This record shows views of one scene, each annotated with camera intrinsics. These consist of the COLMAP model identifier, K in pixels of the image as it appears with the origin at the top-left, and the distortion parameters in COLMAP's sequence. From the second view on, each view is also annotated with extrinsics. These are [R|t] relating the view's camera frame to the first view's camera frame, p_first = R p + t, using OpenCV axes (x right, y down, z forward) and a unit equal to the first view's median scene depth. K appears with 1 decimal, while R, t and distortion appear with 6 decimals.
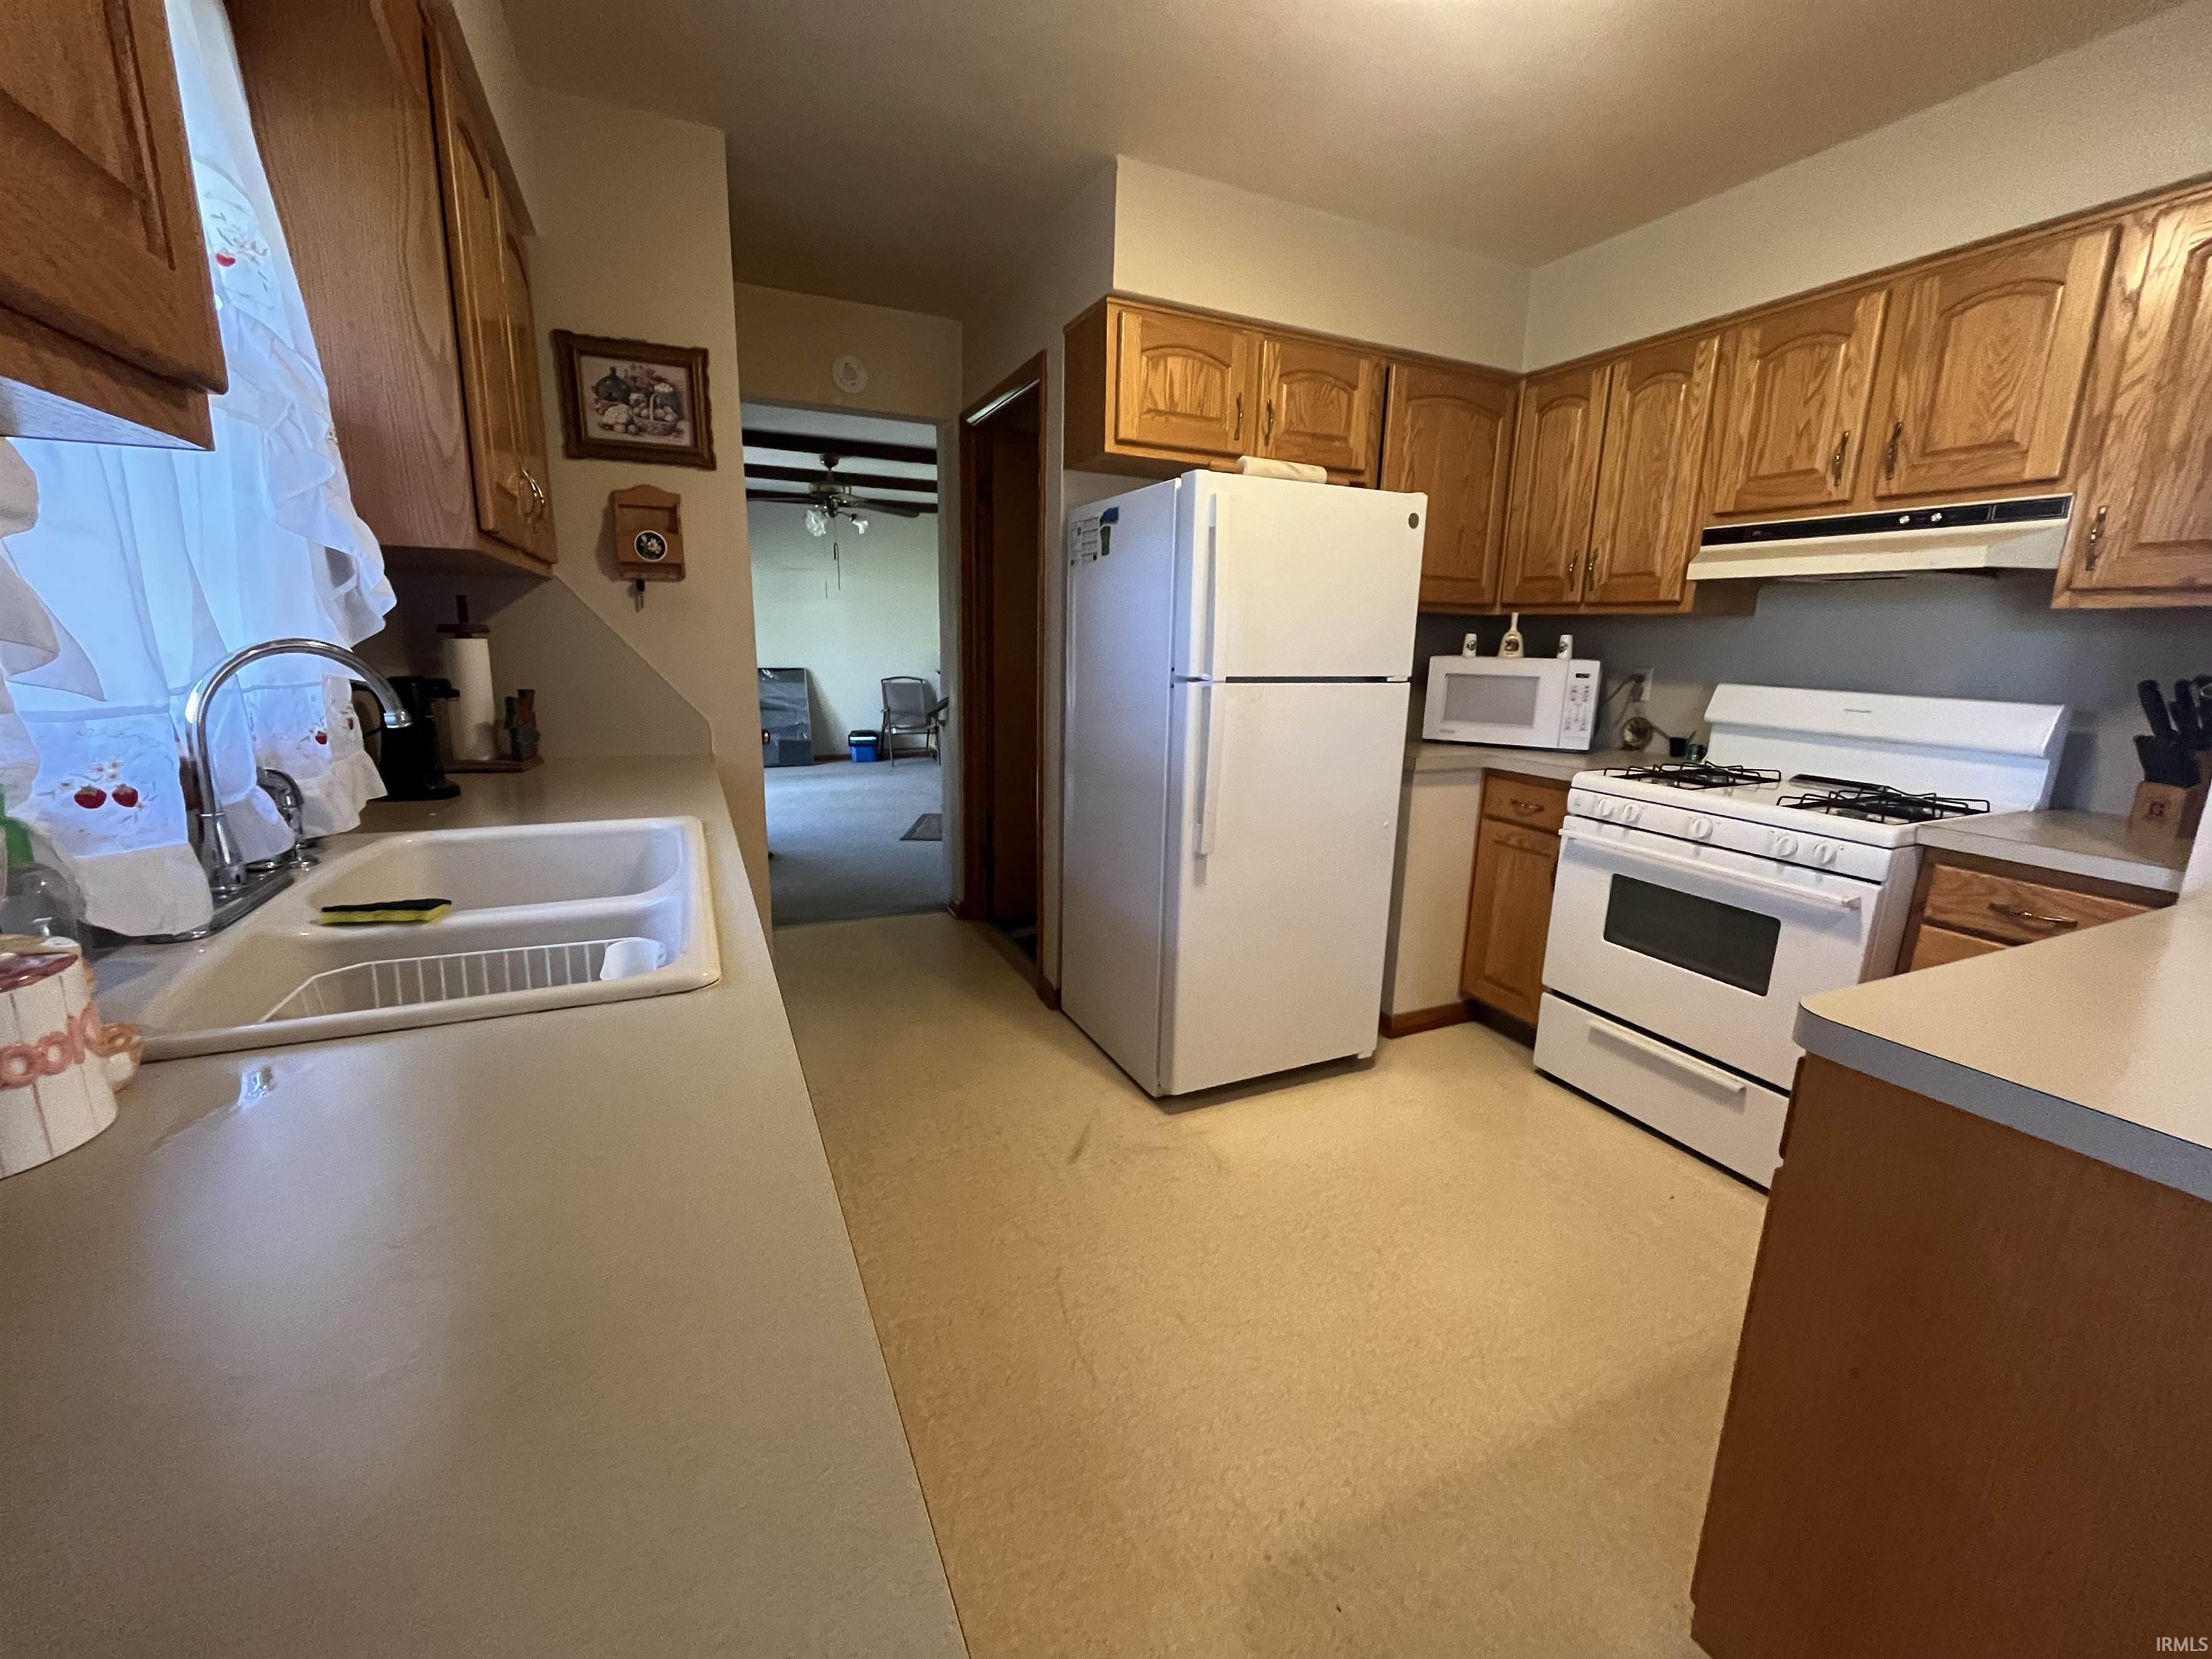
lens RADIAL K [[901.4, 0, 1103.8], [0, 901.4, 828.4], [0, 0, 1]] dist [-0.002894, -0.000458]
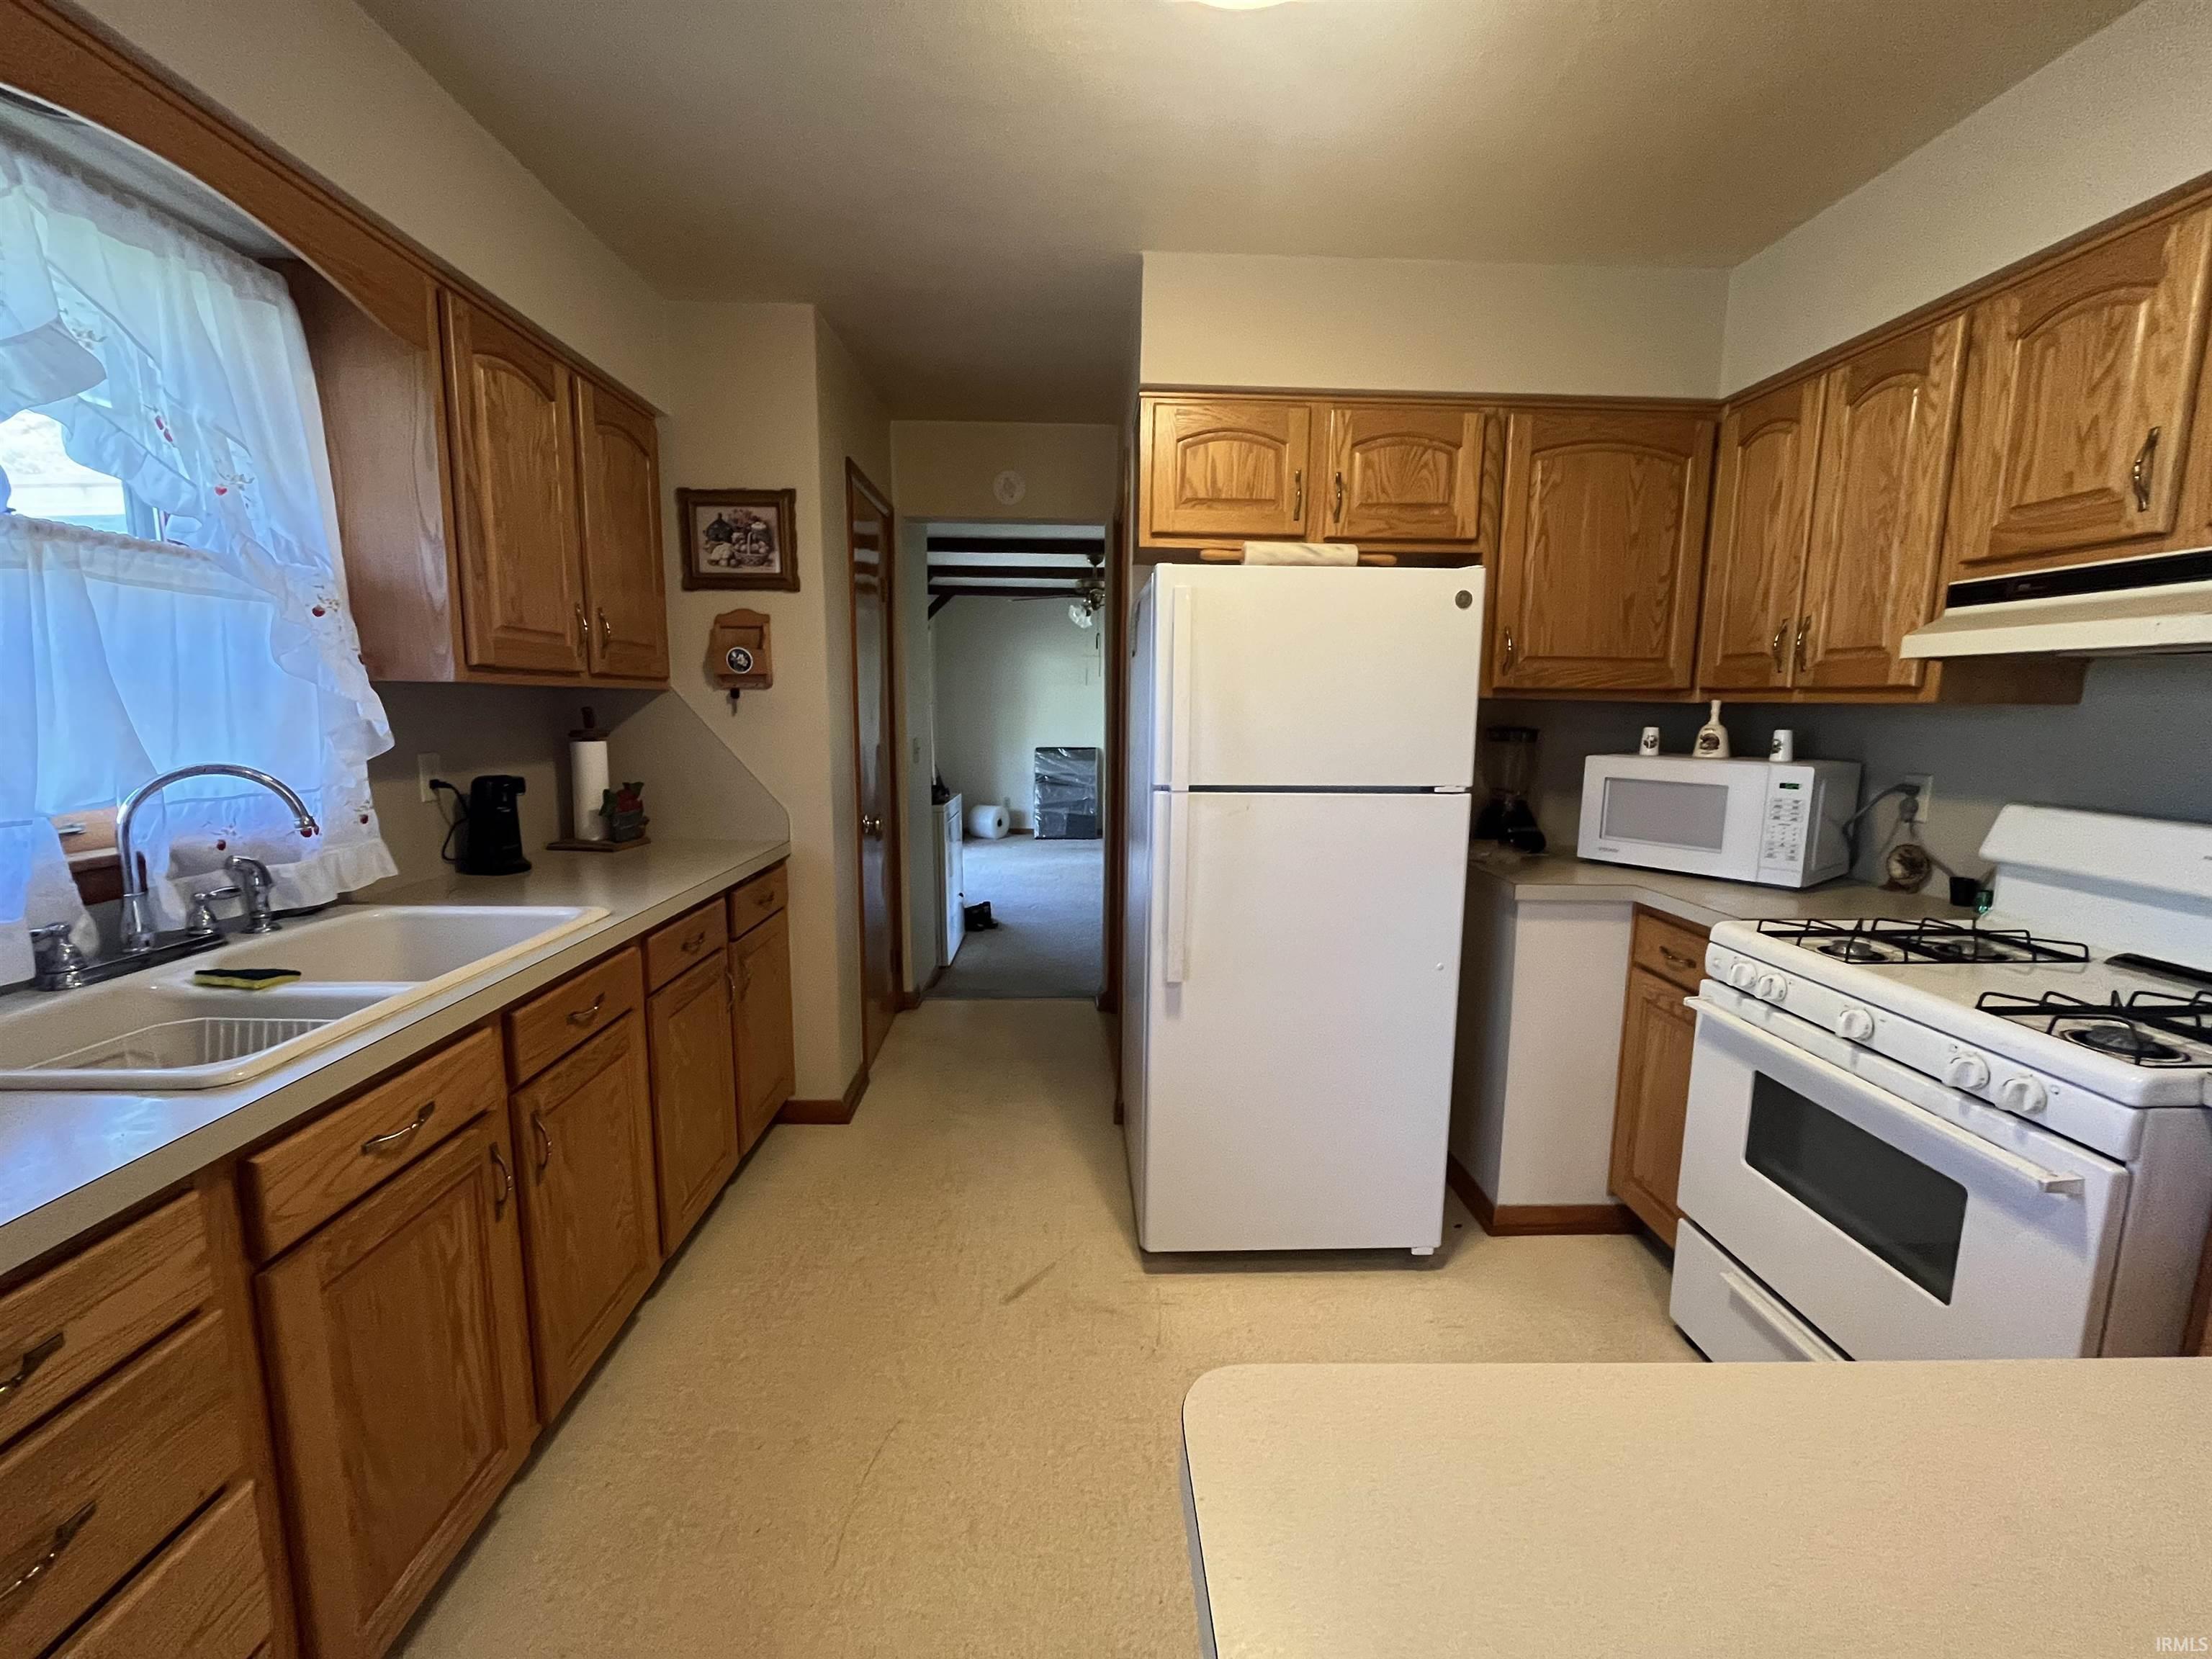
lens RADIAL K [[901.4, 0, 1104.7], [0, 901.4, 828.2], [0, 0, 1]] dist [-0.002894, -0.000458]
pose [[0.918621, 0.041916, -0.392911, 0.359172], [-0.073010, 0.995242, -0.064524, -0.055075], [0.388337, 0.087960, 0.917310, 0.132792]]
